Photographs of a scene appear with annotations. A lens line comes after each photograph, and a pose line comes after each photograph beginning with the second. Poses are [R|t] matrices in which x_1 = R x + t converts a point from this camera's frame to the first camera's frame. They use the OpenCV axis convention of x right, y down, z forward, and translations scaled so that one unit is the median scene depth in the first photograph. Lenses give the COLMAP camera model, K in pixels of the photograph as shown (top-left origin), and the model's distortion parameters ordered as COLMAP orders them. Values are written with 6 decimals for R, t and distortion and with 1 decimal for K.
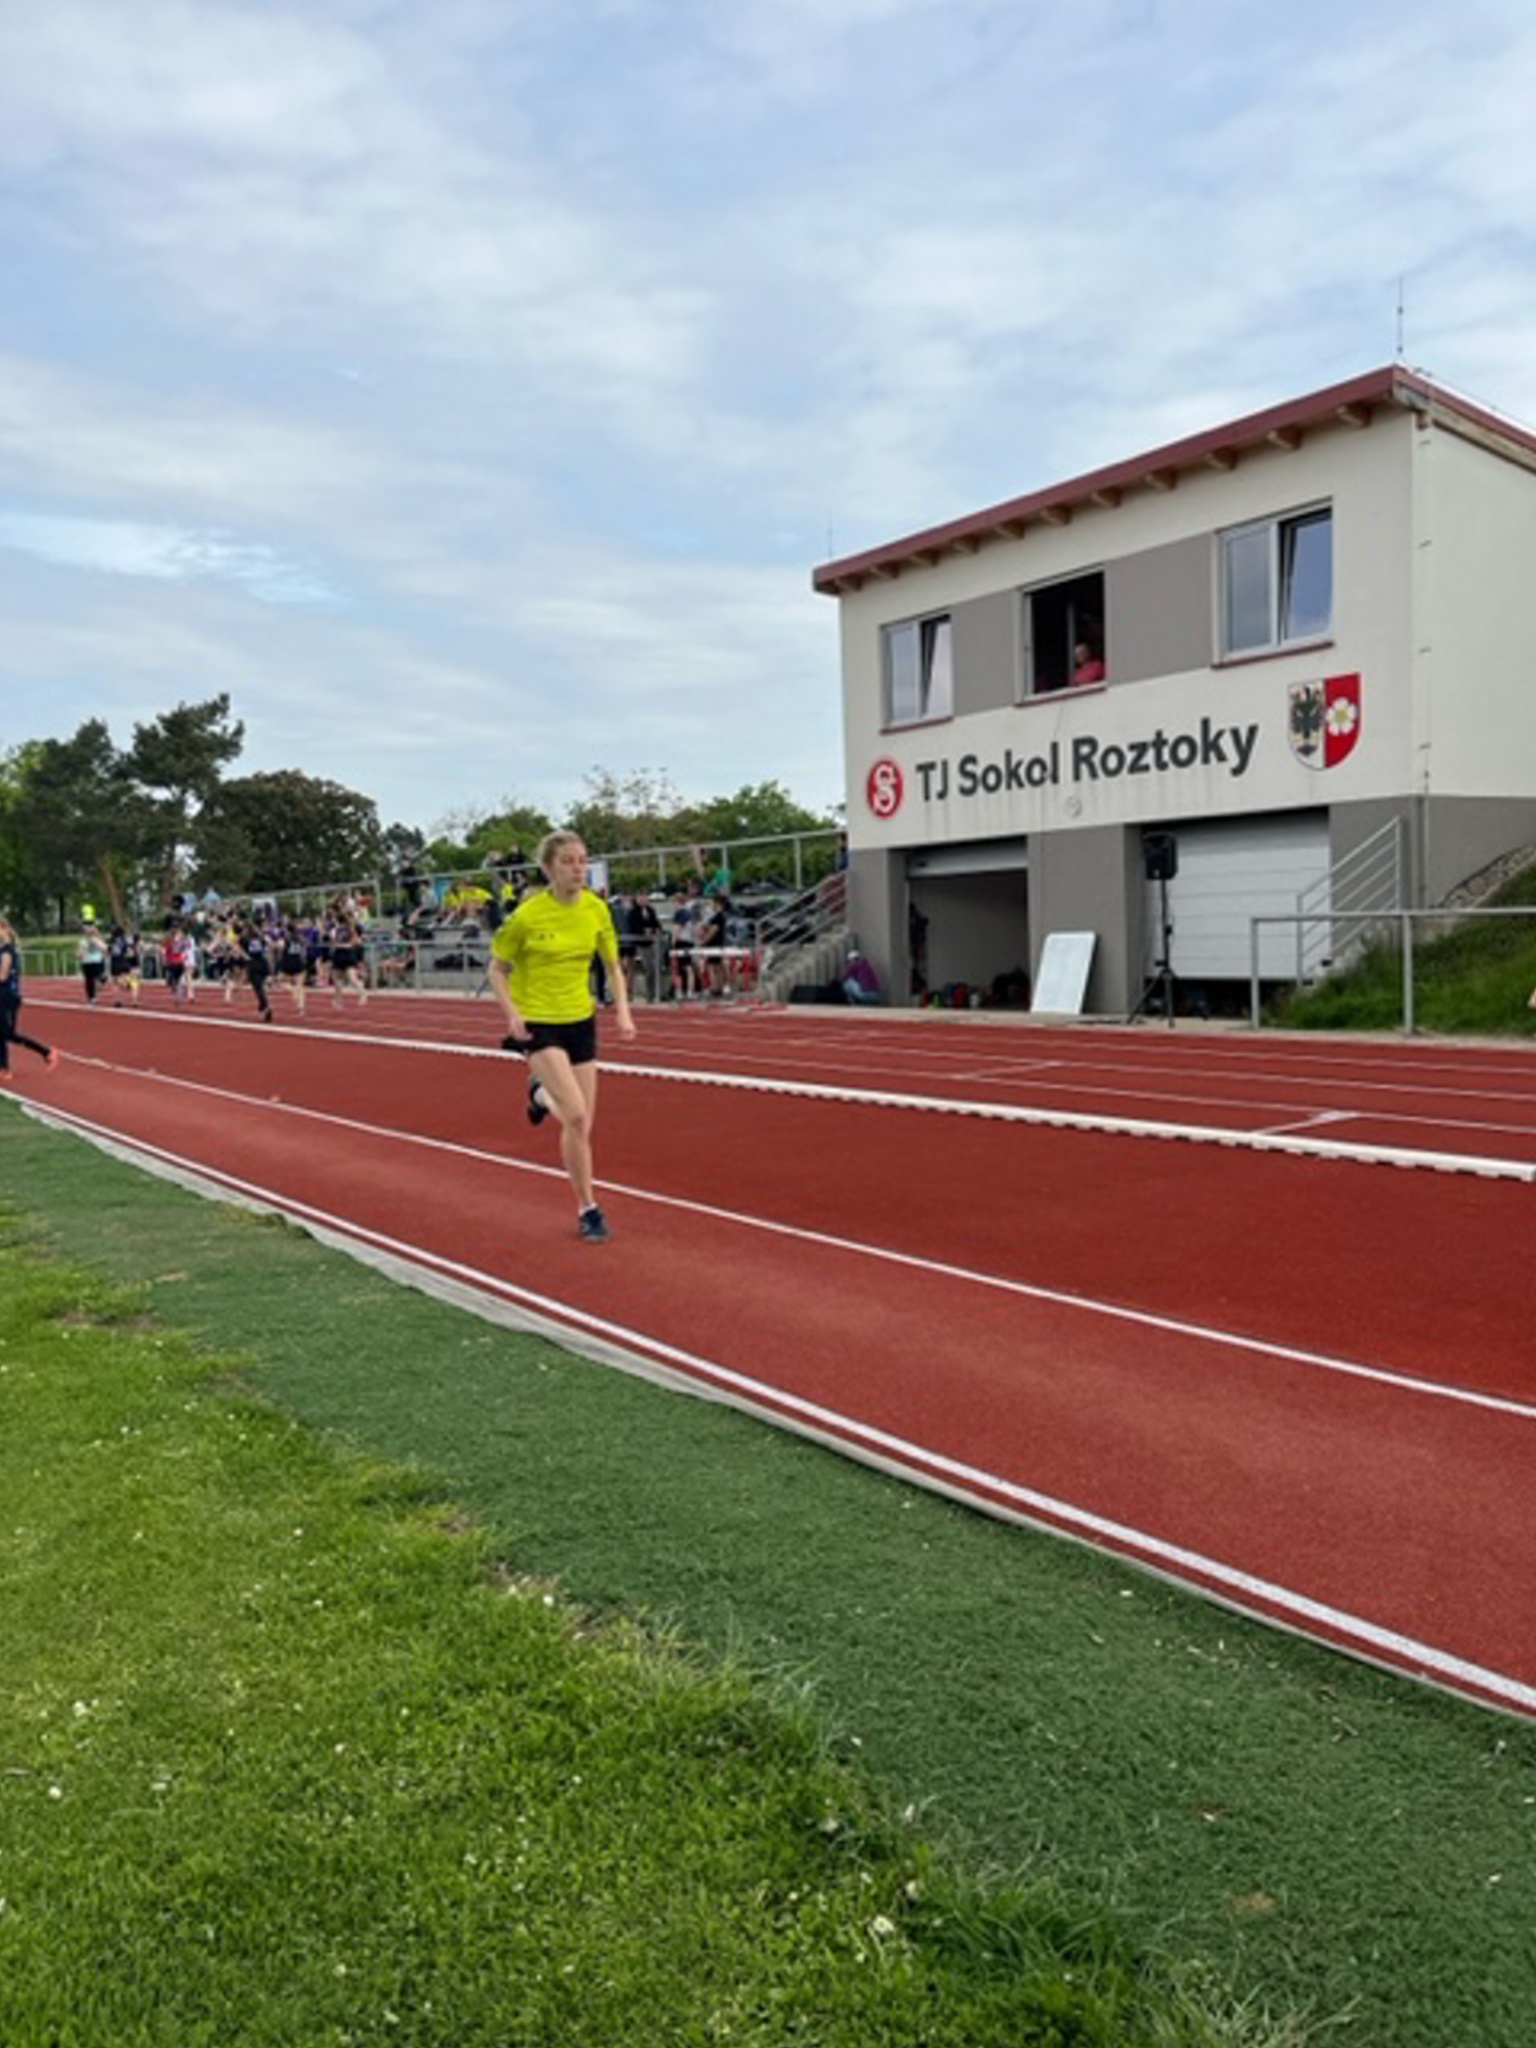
lens RADIAL K [[1584.6, 0, 811.3], [0, 1584.6, 1056.6], [0, 0, 1]] dist [0.042668, -0.071949]
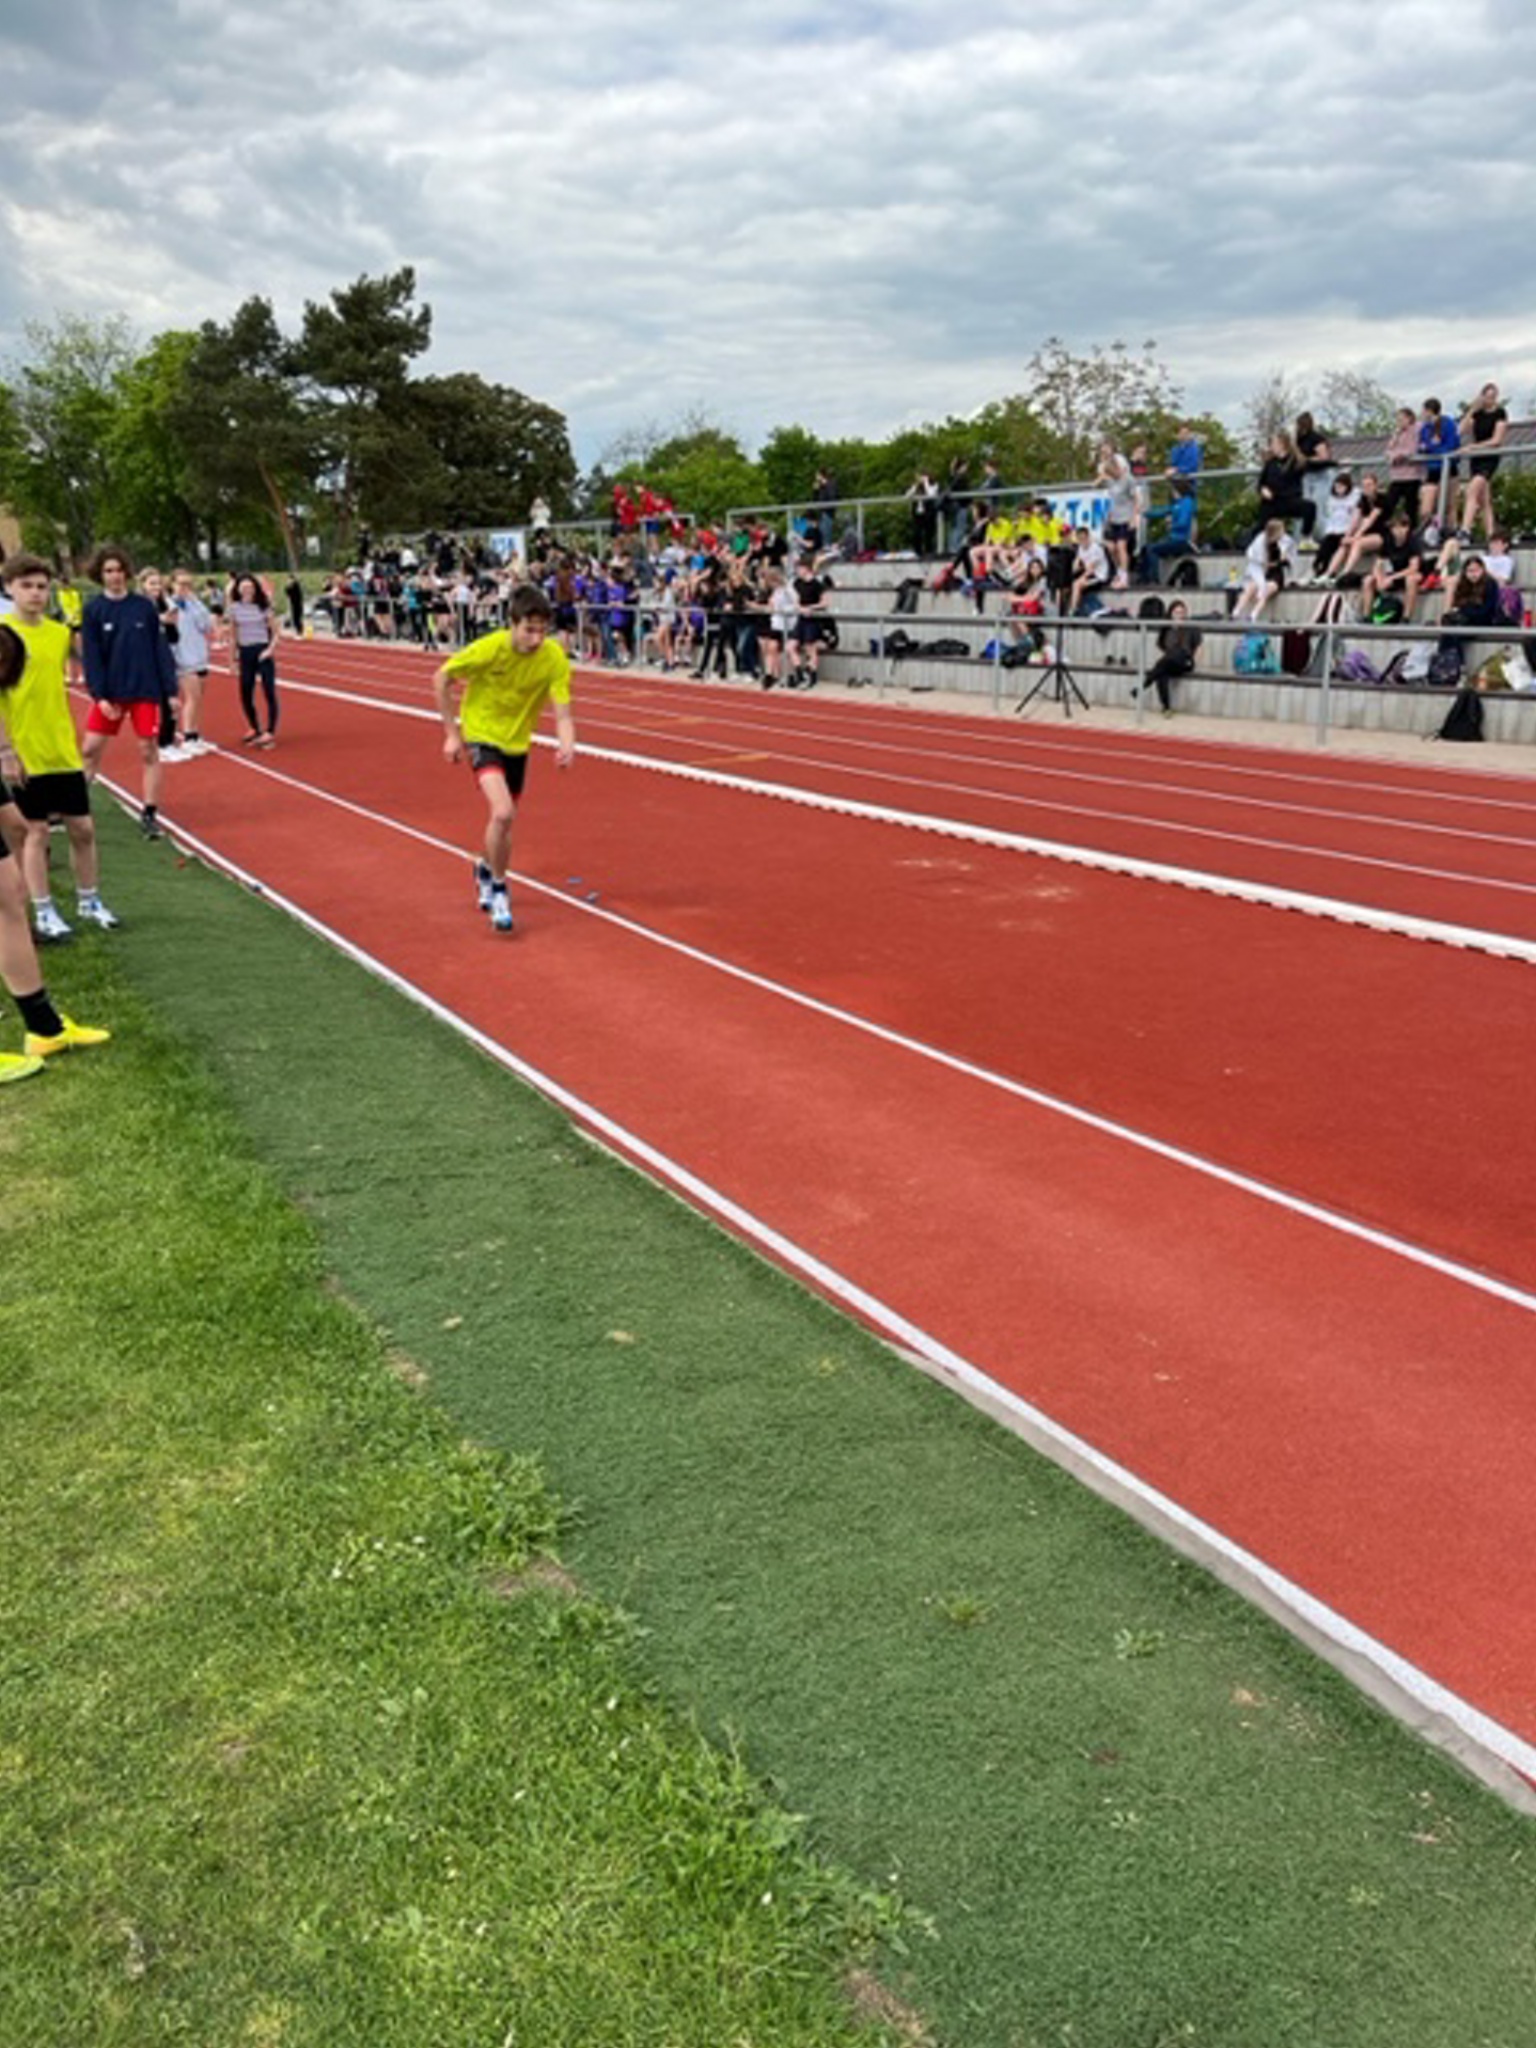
lens RADIAL K [[1584.6, 0, 762.7], [0, 1584.6, 1036.1], [0, 0, 1]] dist [0.042668, -0.071949]
pose [[0.995074, 0.051665, -0.084613, -0.103774], [-0.033757, 0.979048, 0.200814, -0.014474], [0.093215, -0.196968, 0.975969, 0.154454]]
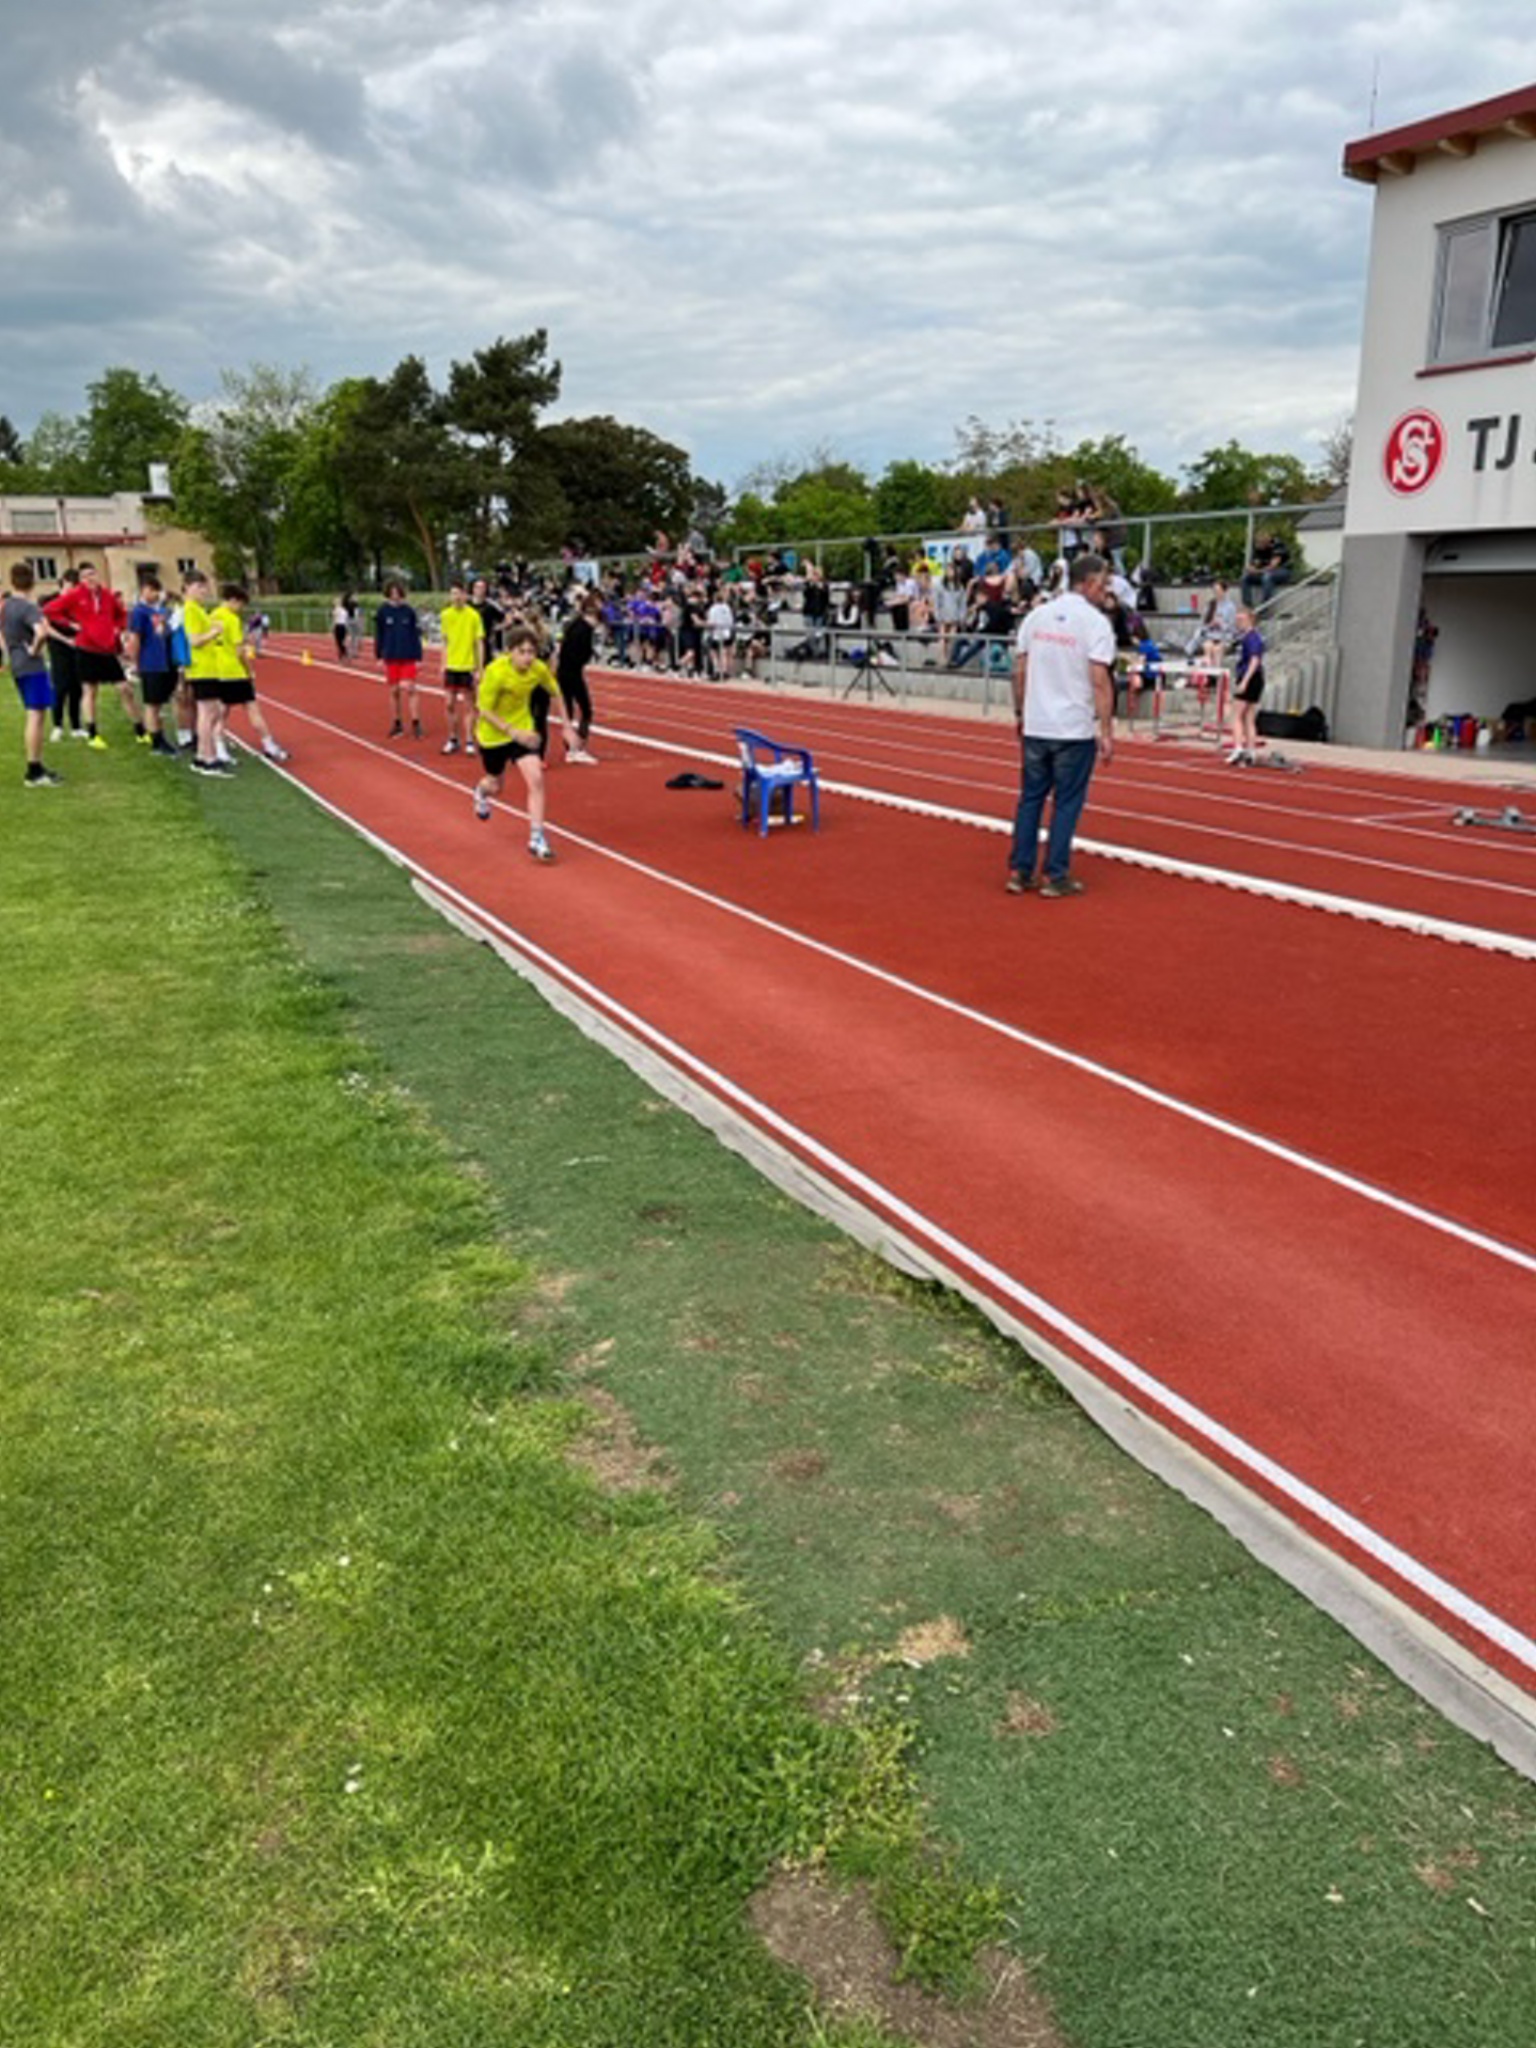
lens RADIAL K [[1584.6, 0, 779.7], [0, 1584.6, 1060.7], [0, 0, 1]] dist [0.042668, -0.071949]
pose [[0.980345, 0.086457, -0.177339, -0.030556], [-0.048866, 0.977268, 0.206301, -0.008578], [0.191144, -0.193581, 0.962284, 0.047704]]
